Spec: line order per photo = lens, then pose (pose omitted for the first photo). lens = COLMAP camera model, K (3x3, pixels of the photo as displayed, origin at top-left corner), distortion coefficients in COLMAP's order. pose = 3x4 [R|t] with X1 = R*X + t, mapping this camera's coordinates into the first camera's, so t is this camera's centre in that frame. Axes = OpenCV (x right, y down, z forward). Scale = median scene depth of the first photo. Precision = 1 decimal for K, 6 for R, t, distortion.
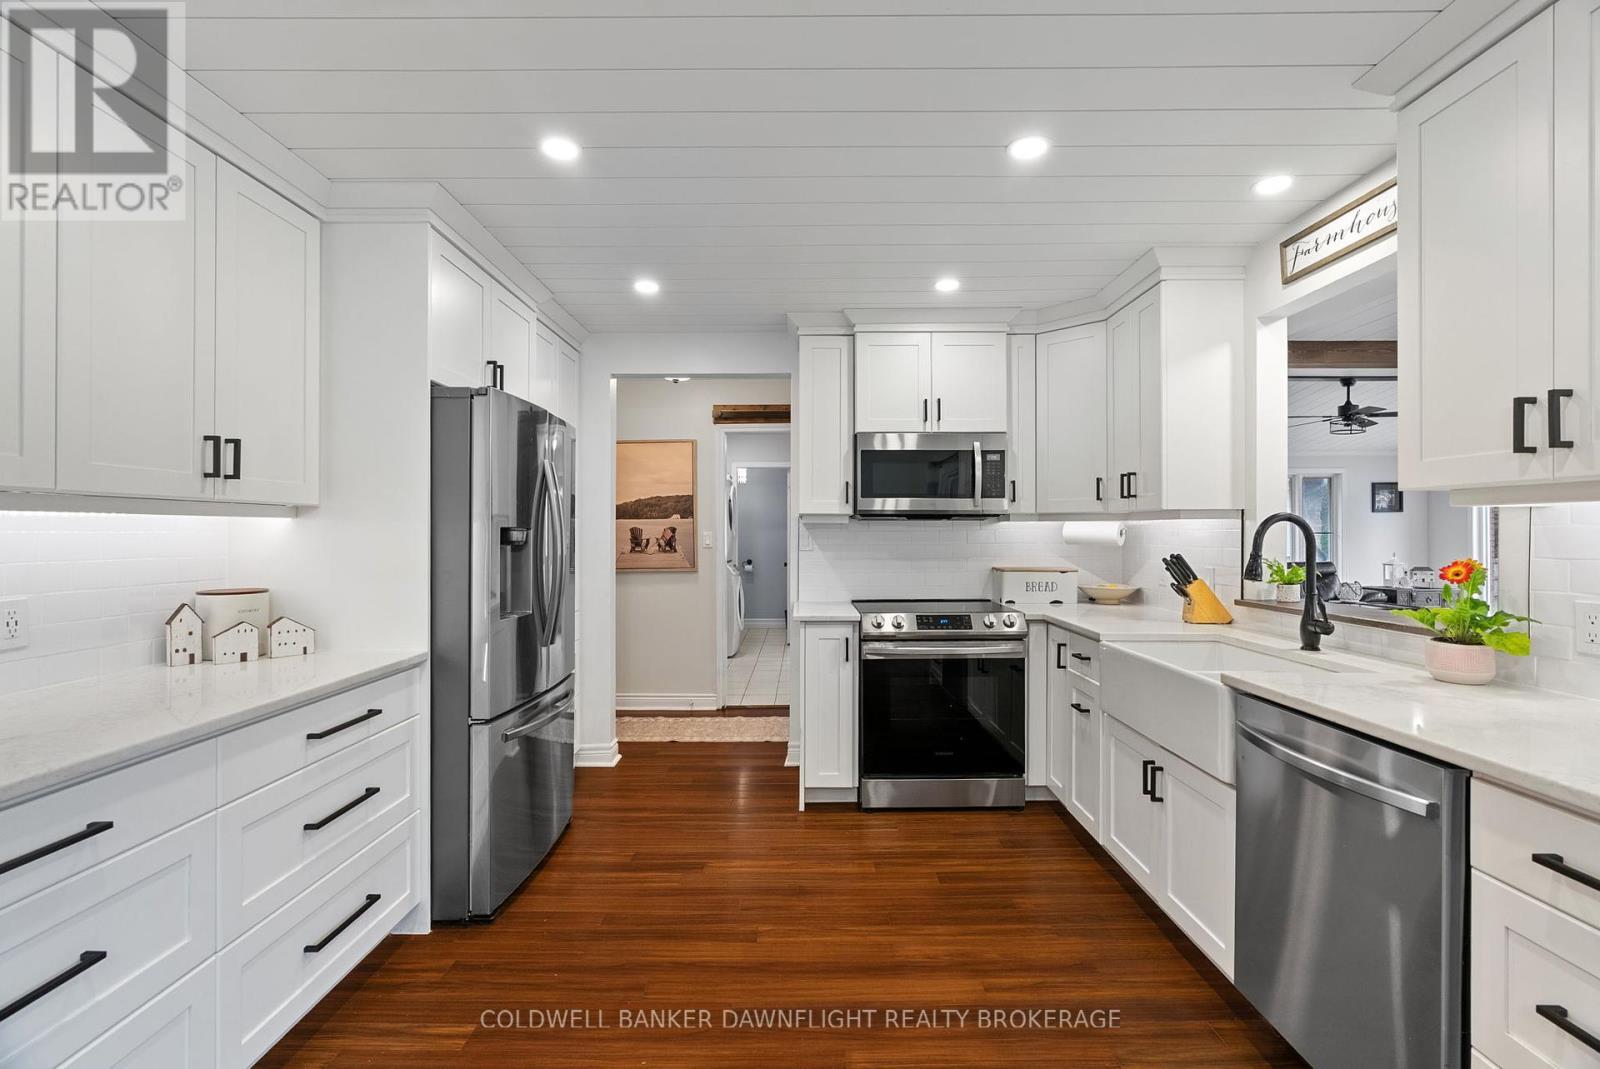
lens RADIAL K [[729.6, 0, 798.7], [0, 729.6, 536.2], [0, 0, 1]] dist [-0.003614, 0.000623]
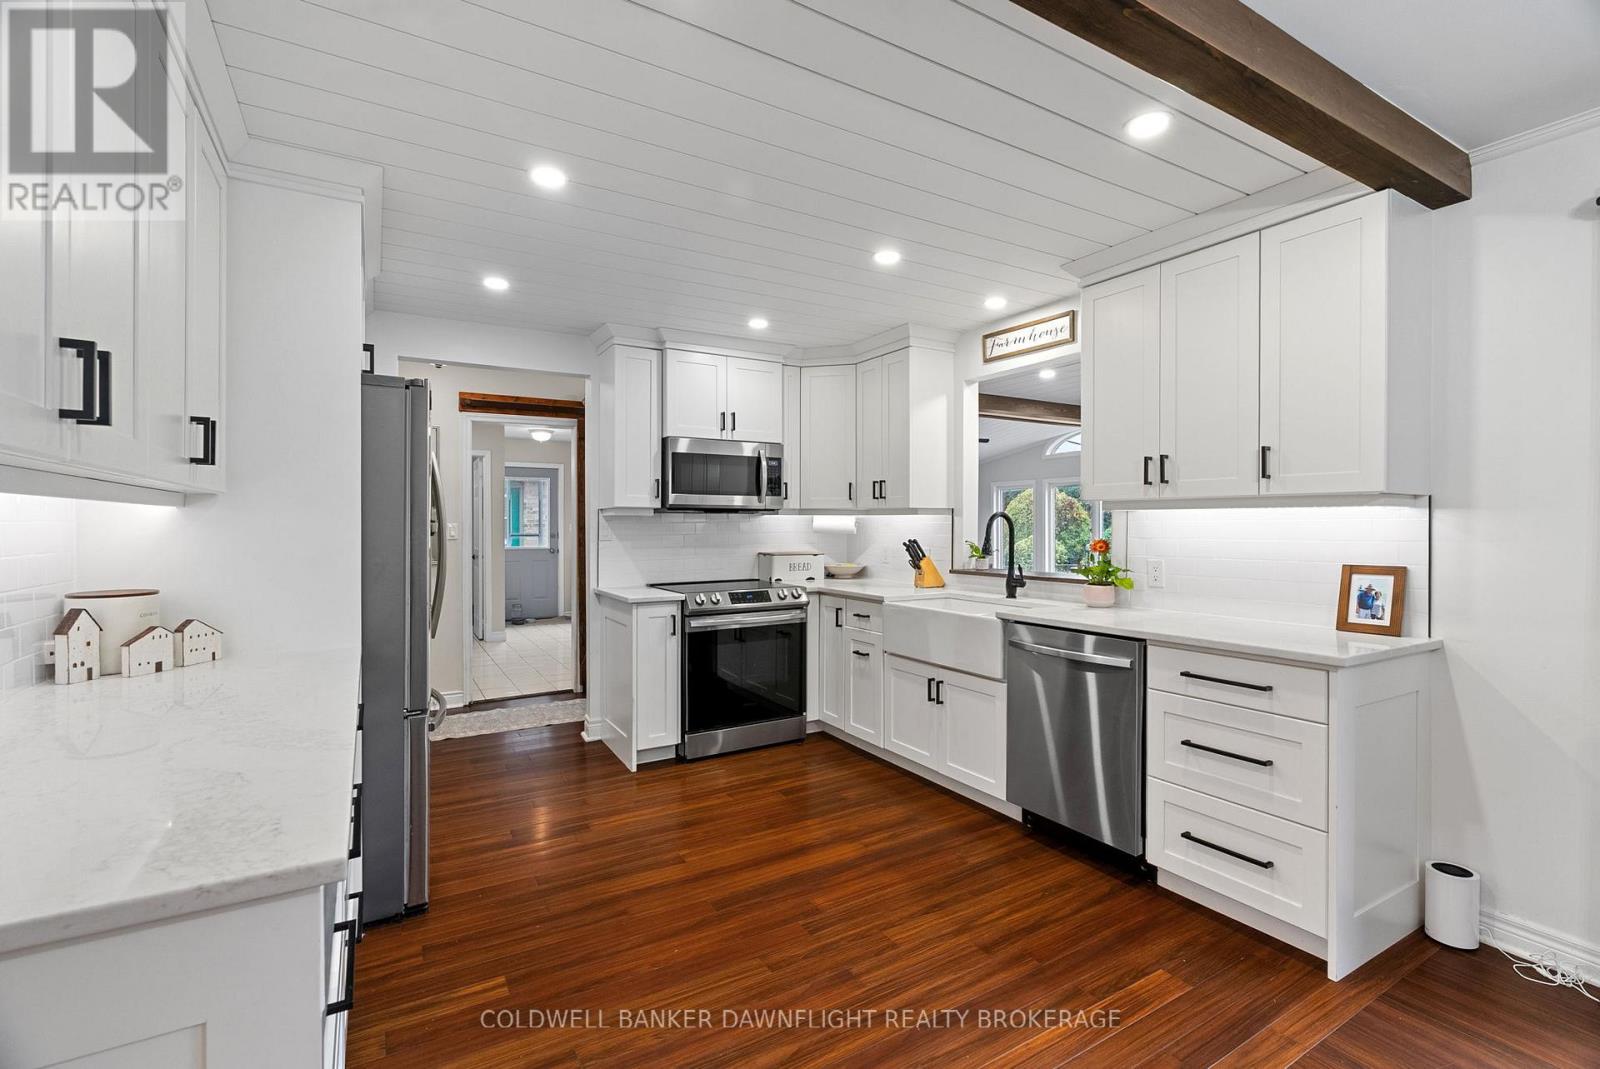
lens RADIAL K [[725.8, 0, 802.5], [0, 725.8, 533.3], [0, 0, 1]] dist [-0.004333, 0.000452]
pose [[0.856850, -0.005795, 0.515534, -0.372774], [0.001158, 0.999956, 0.009314, -0.000797], [-0.515565, -0.007384, 0.856819, -0.094158]]
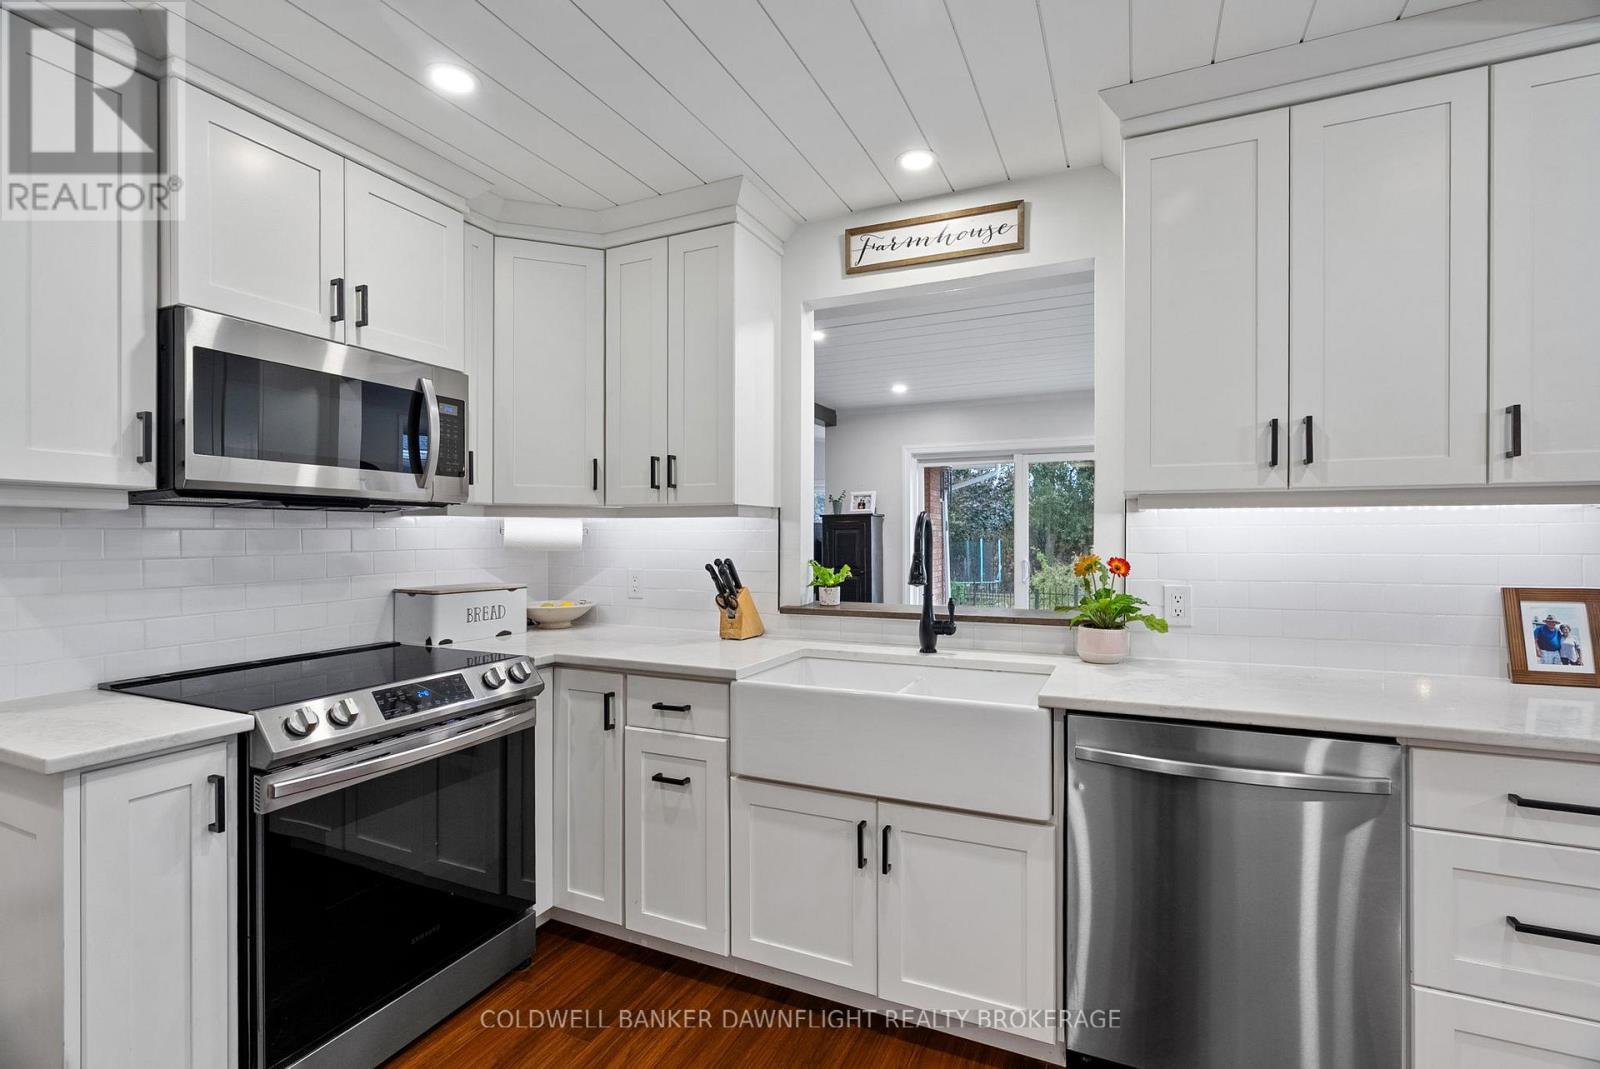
lens RADIAL K [[734.7, 0, 804.7], [0, 734.7, 538.5], [0, 0, 1]] dist [-0.003068, 0.000792]
pose [[0.412747, -0.002149, 0.910843, -0.195123], [0.003999, 0.999992, 0.000547, 0.000882], [-0.910837, 0.003417, 0.412752, 0.539857]]
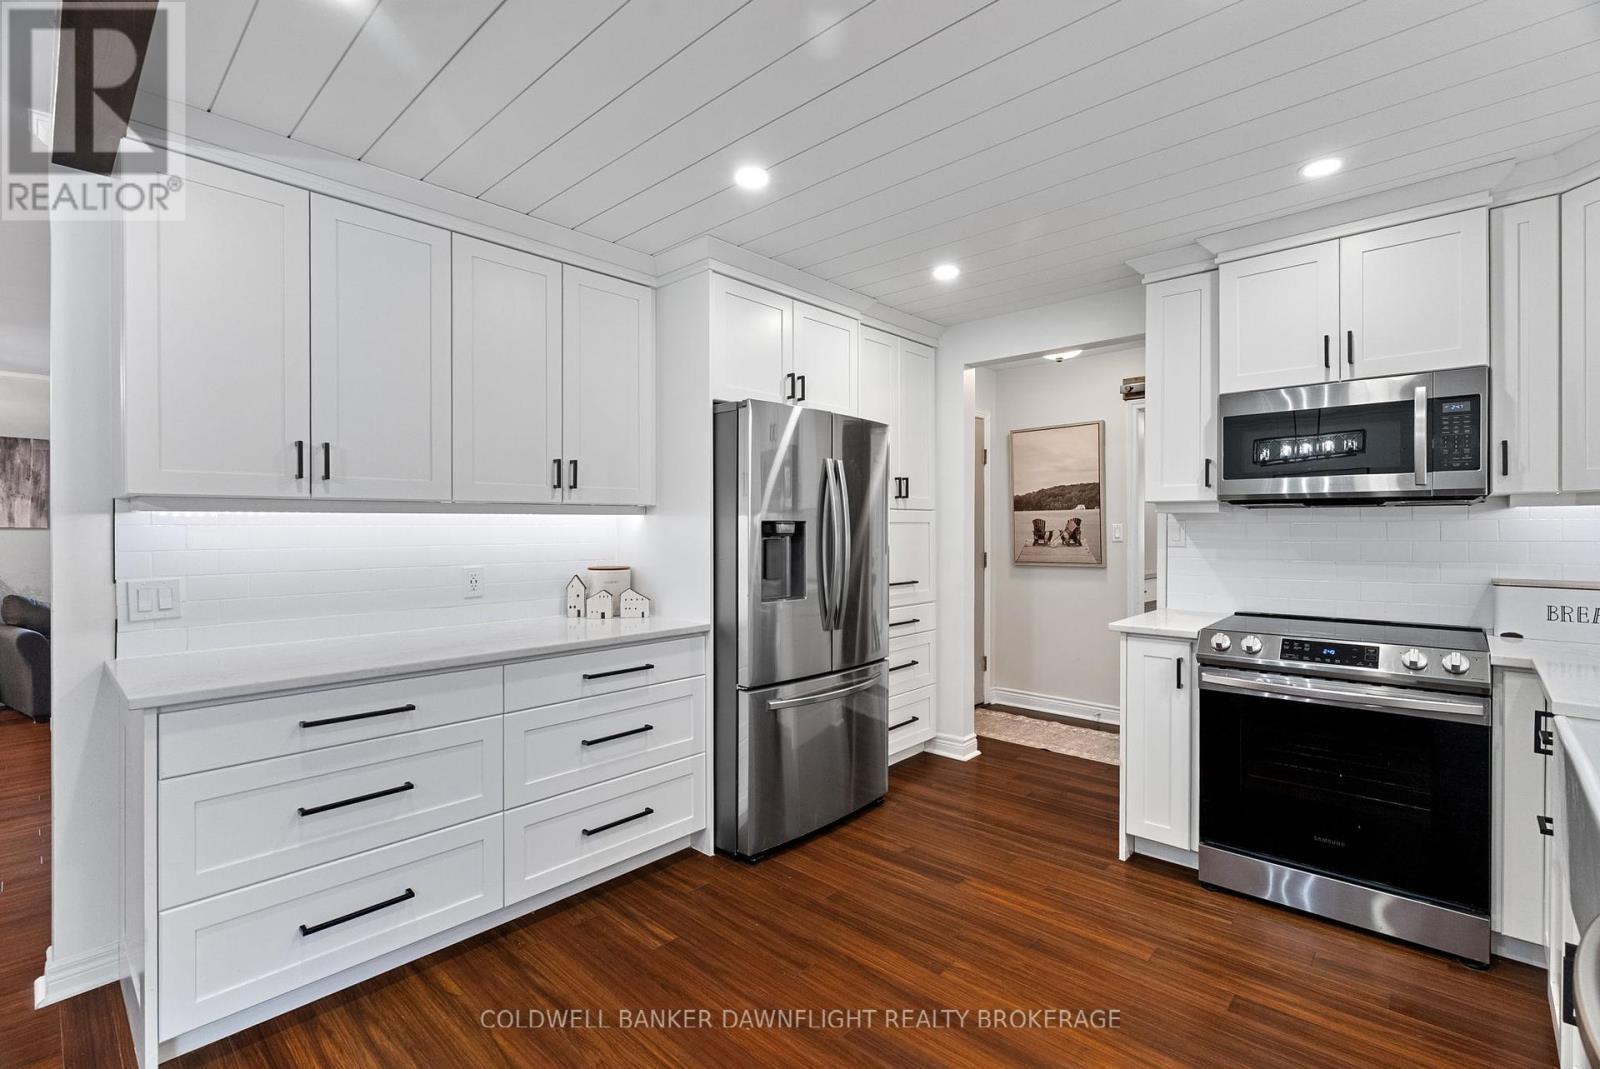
lens RADIAL K [[723.2, 0, 801.9], [0, 723.2, 532.7], [0, 0, 1]] dist [-0.004066, 0.000514]
pose [[0.737721, 0.005903, -0.675080, 0.308262], [-0.000968, 0.999970, 0.007687, -0.002266], [0.675105, -0.005017, 0.737704, 0.160883]]
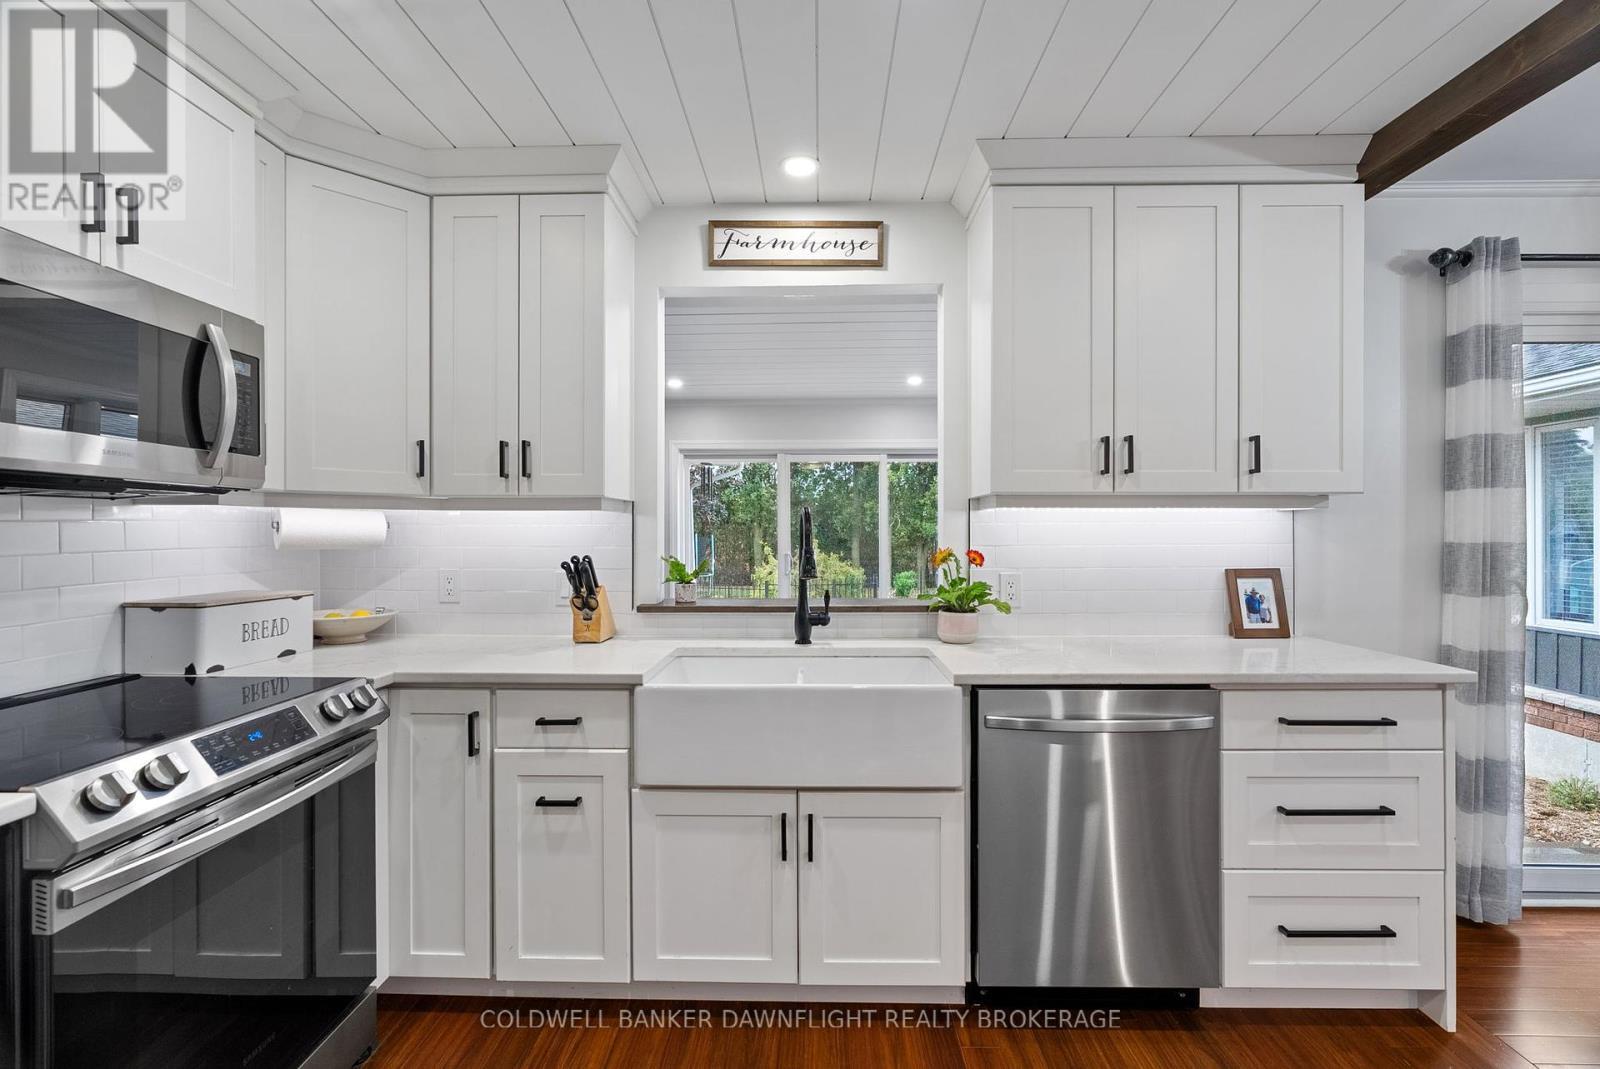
lens RADIAL K [[725.8, 0, 802.5], [0, 725.8, 533.3], [0, 0, 1]] dist [-0.004333, 0.000452]
pose [[0.017963, -0.002269, 0.999836, -0.225214], [0.005157, 0.999984, 0.002176, 0.000163], [-0.999825, 0.005117, 0.017974, 0.714068]]
